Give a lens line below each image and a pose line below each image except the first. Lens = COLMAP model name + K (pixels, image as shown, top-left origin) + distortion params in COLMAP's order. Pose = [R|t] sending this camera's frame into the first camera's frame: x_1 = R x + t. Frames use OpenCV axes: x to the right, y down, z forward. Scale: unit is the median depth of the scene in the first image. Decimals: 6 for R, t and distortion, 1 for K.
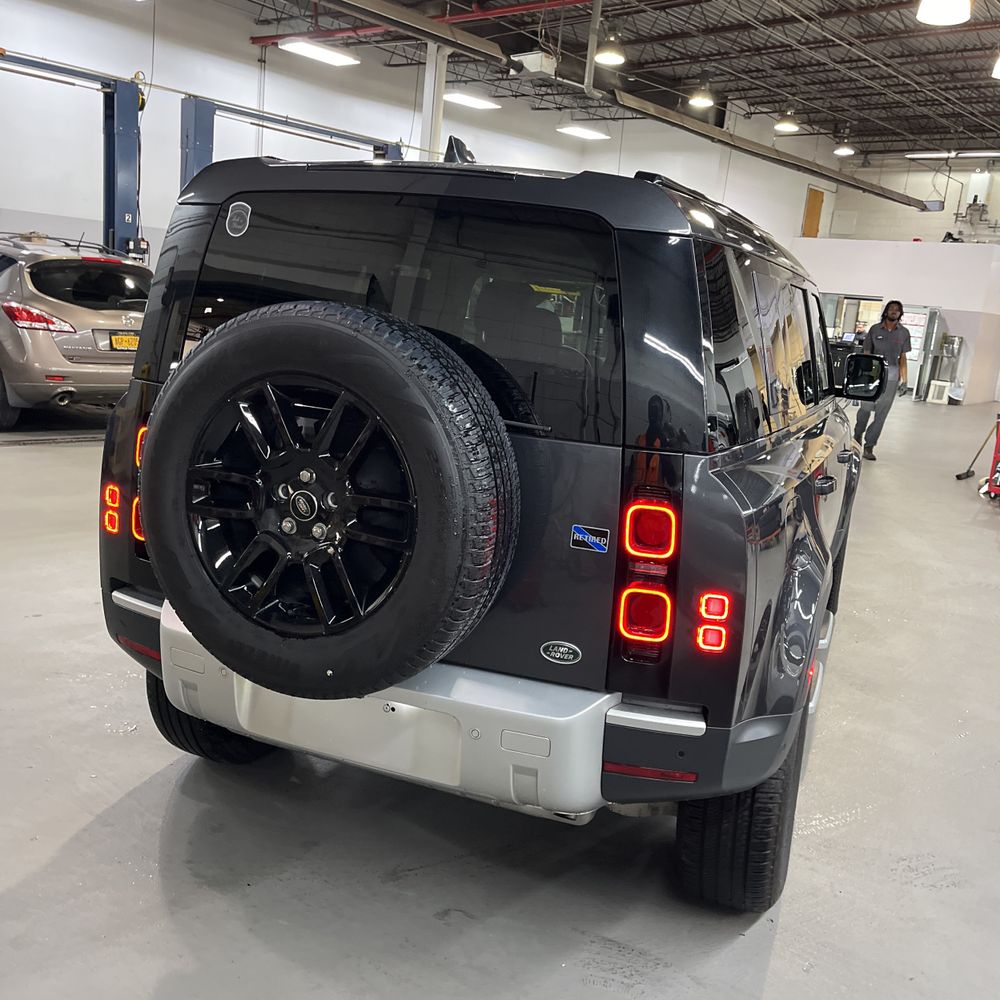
lens RADIAL K [[1015.3, 0, 500.9], [0, 1015.3, 501.5], [0, 0, 1]] dist [0.026586, 0.000000]
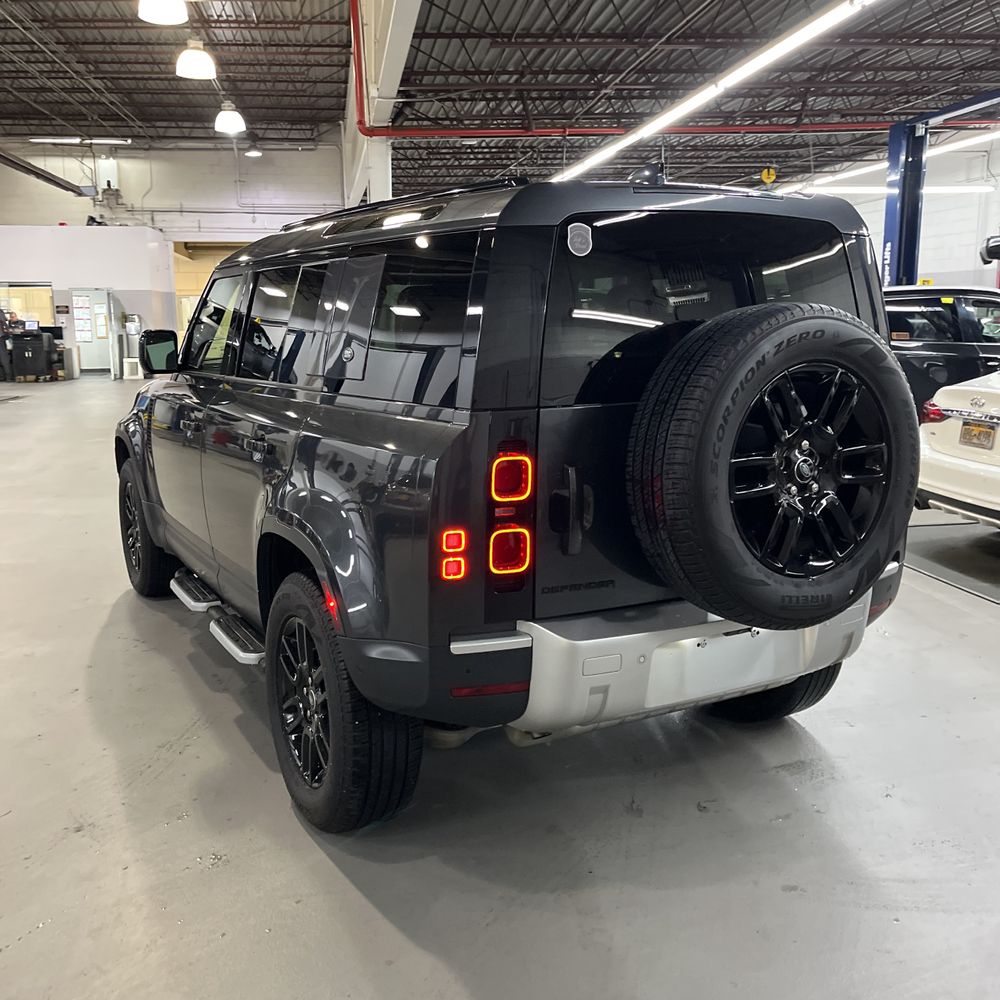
lens RADIAL K [[1015.3, 0, 486.6], [0, 1015.3, 479.0], [0, 0, 1]] dist [0.026586, 0.000000]
pose [[0.647747, -0.216244, 0.730522, -0.174754], [0.218160, 0.971366, 0.094096, -0.023929], [-0.729952, 0.098420, 0.676375, 0.058860]]
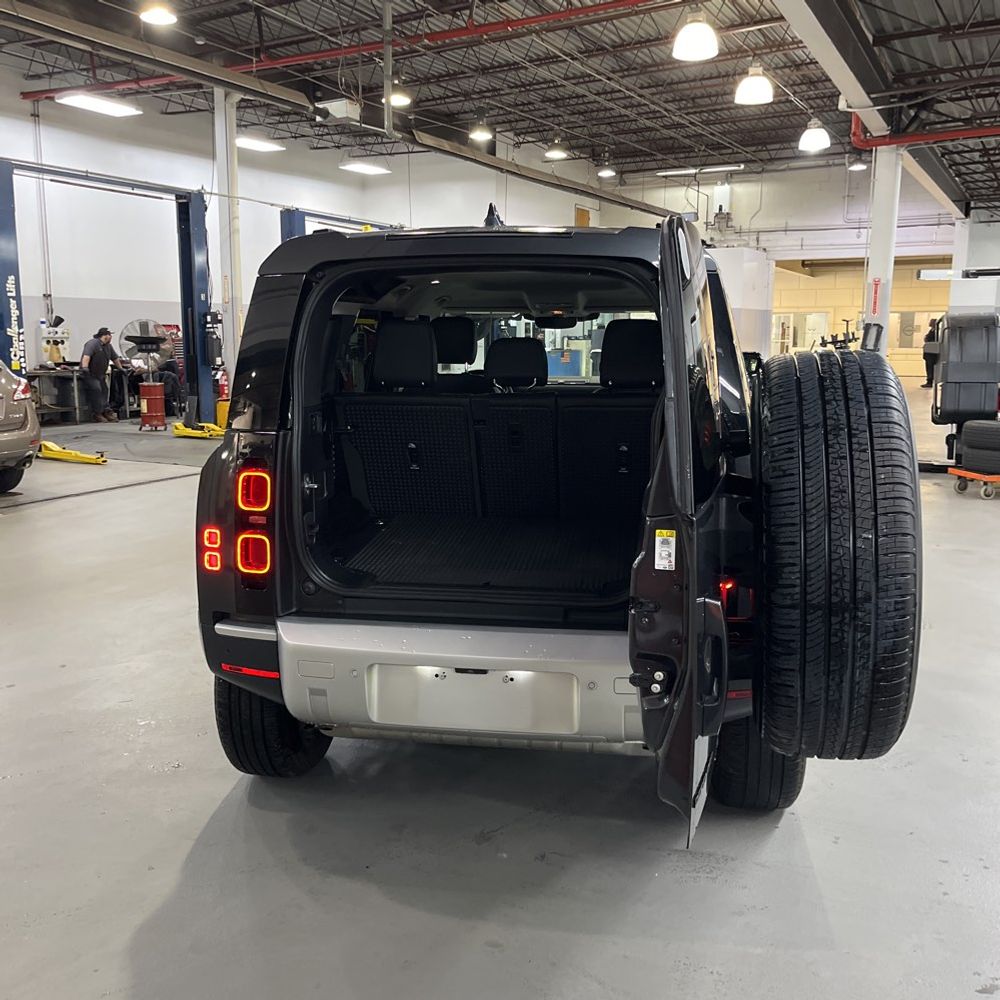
lens RADIAL K [[1015.3, 0, 495.8], [0, 1015.3, 481.8], [0, 0, 1]] dist [0.026586, 0.000000]
pose [[0.971864, -0.118989, 0.203277, -0.050767], [0.127673, 0.991359, -0.030105, 0.001226], [-0.197939, 0.055211, 0.978658, -0.026470]]
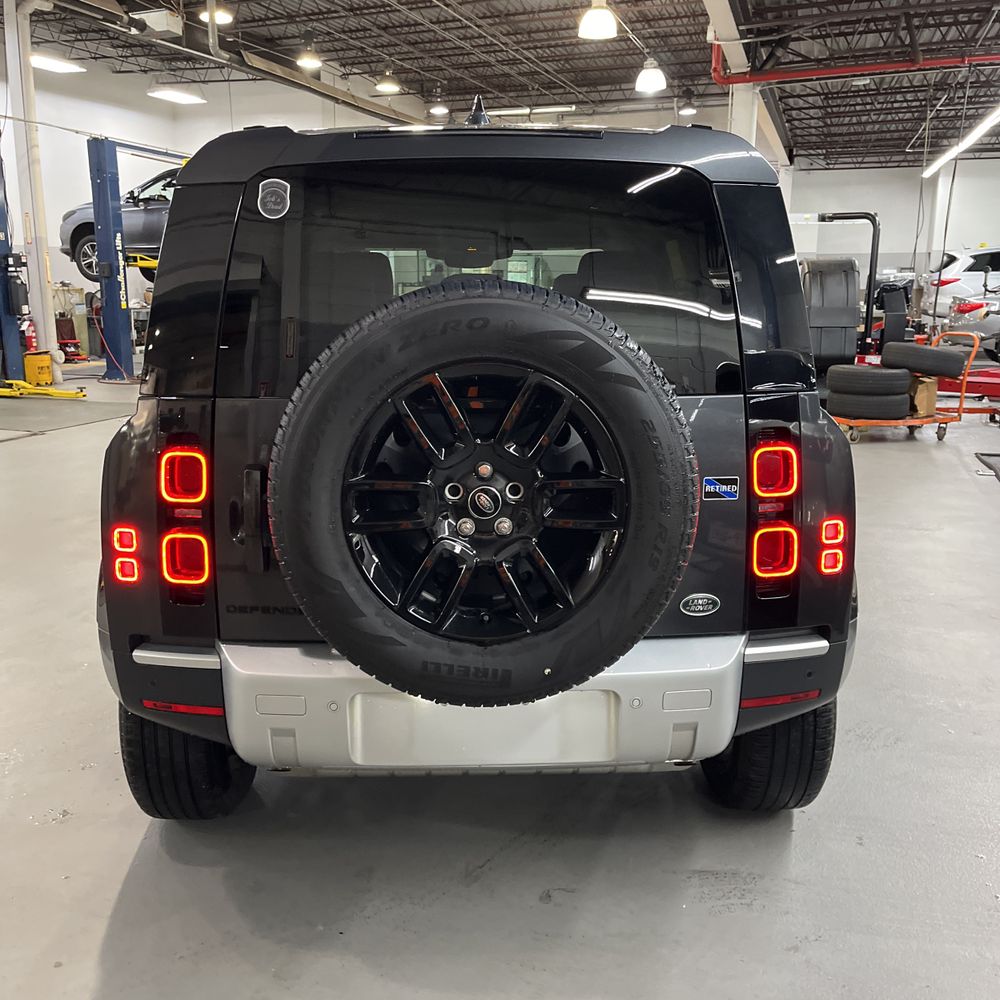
lens RADIAL K [[1015.3, 0, 489.7], [0, 1015.3, 497.8], [0, 0, 1]] dist [0.026586, 0.000000]
pose [[0.919961, -0.167171, 0.354577, -0.067566], [0.156889, 0.985925, 0.057776, -0.006878], [-0.359245, 0.002478, 0.933240, 0.017769]]
